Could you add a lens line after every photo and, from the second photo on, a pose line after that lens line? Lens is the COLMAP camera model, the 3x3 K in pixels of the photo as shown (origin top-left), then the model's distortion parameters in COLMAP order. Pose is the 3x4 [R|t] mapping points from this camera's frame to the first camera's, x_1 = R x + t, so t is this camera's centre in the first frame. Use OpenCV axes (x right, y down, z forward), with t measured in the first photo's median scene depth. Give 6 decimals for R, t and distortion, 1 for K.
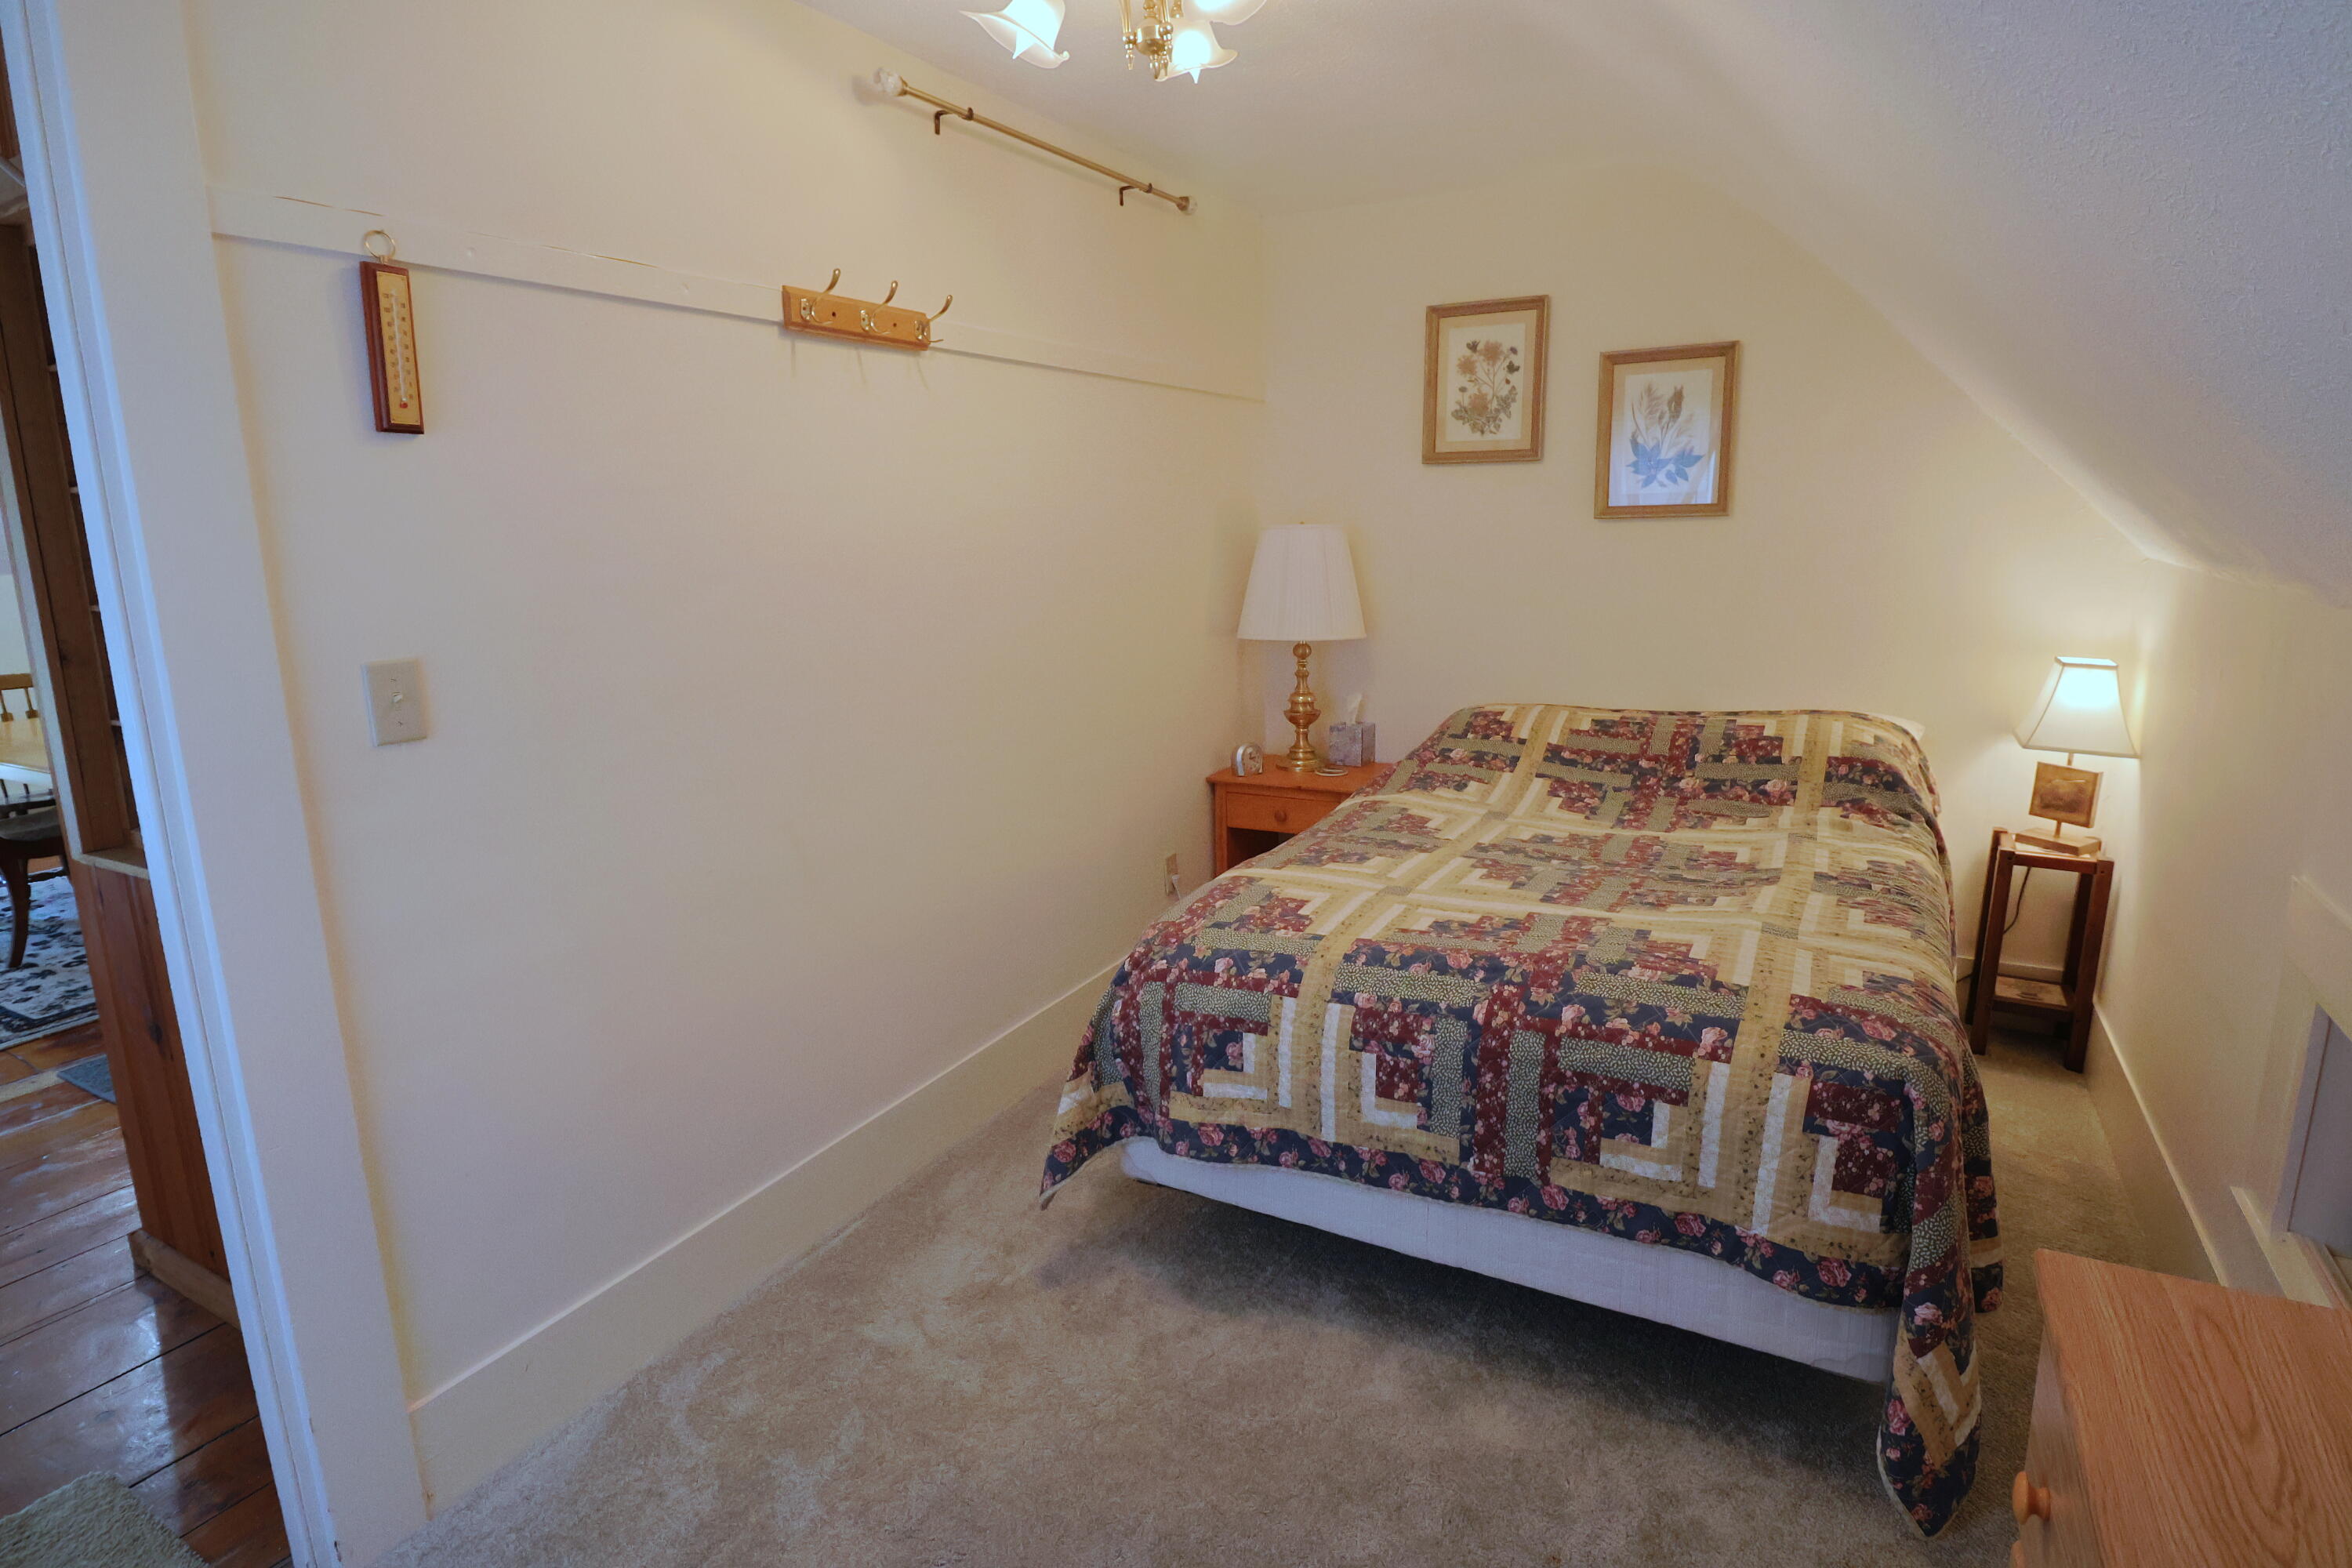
lens RADIAL K [[1199.9, 0, 1175.1], [0, 1199.9, 765.1], [0, 0, 1]] dist [0.001620, -0.015729]
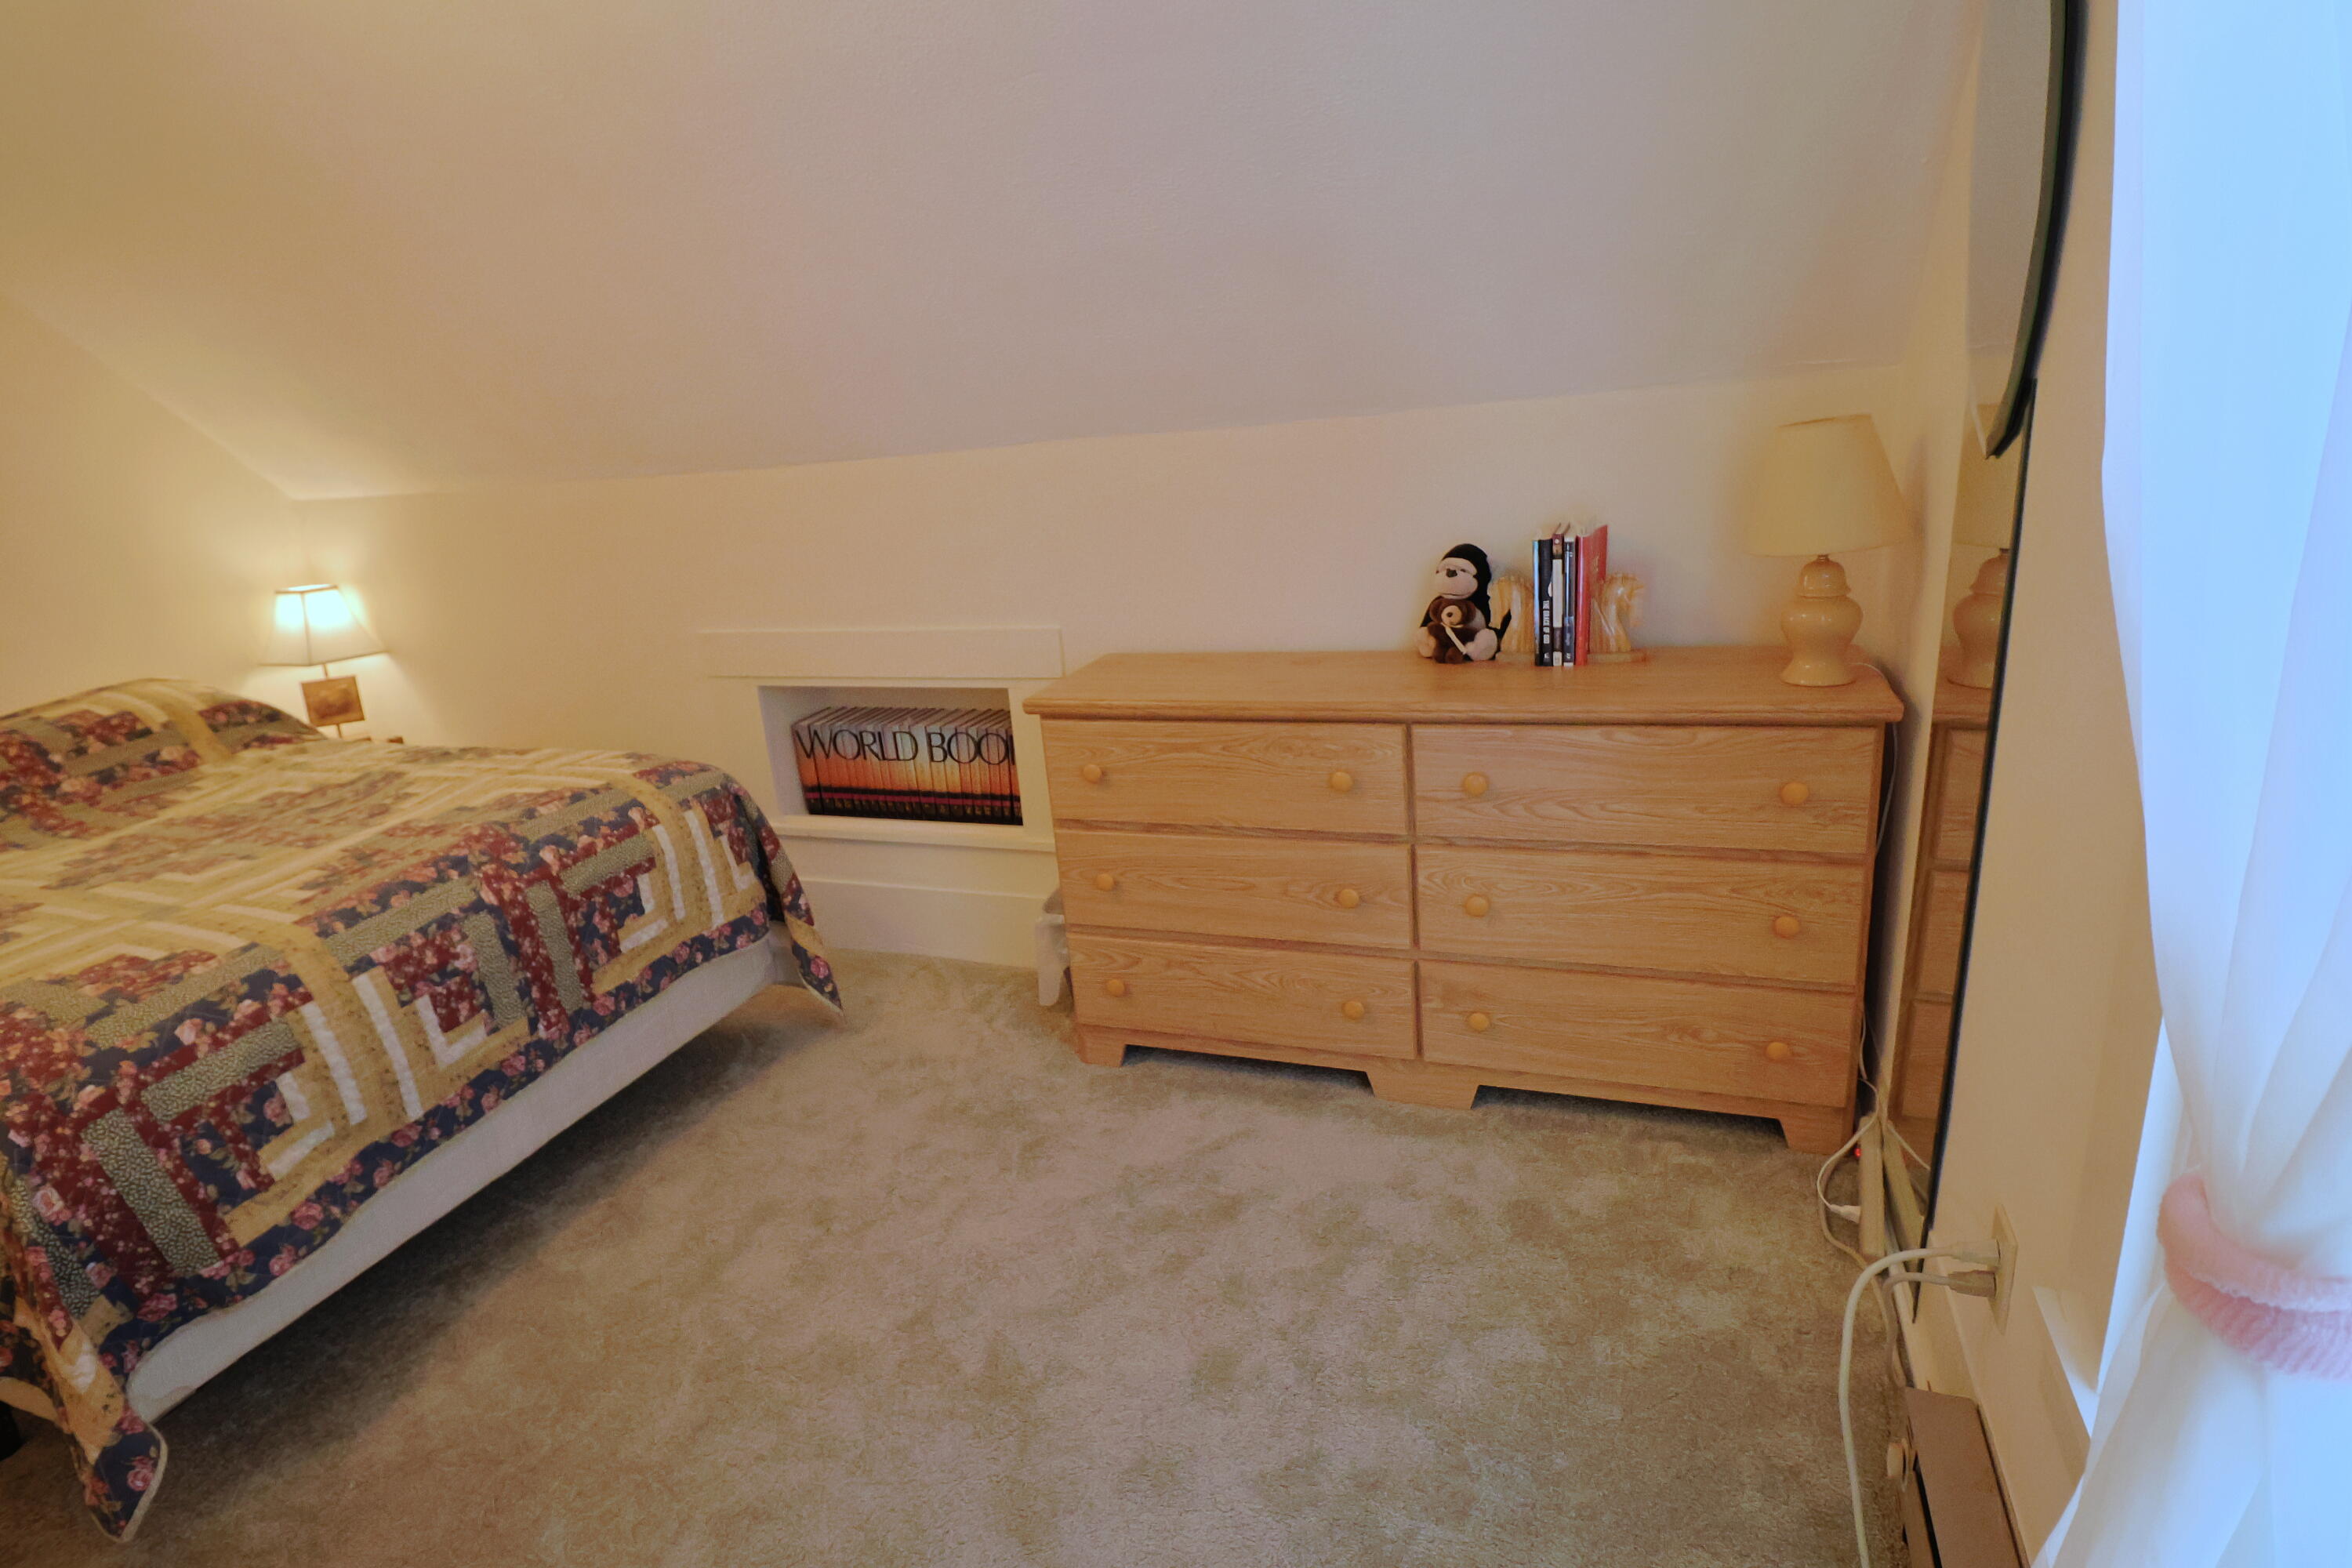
lens RADIAL K [[1199.9, 0, 1175.1], [0, 1199.9, 765.1], [0, 0, 1]] dist [0.001620, -0.015729]
pose [[-0.138958, -0.249922, 0.958243, -0.770760], [0.283602, 0.917060, 0.280306, -0.019785], [-0.948821, 0.310710, -0.056555, 0.445773]]
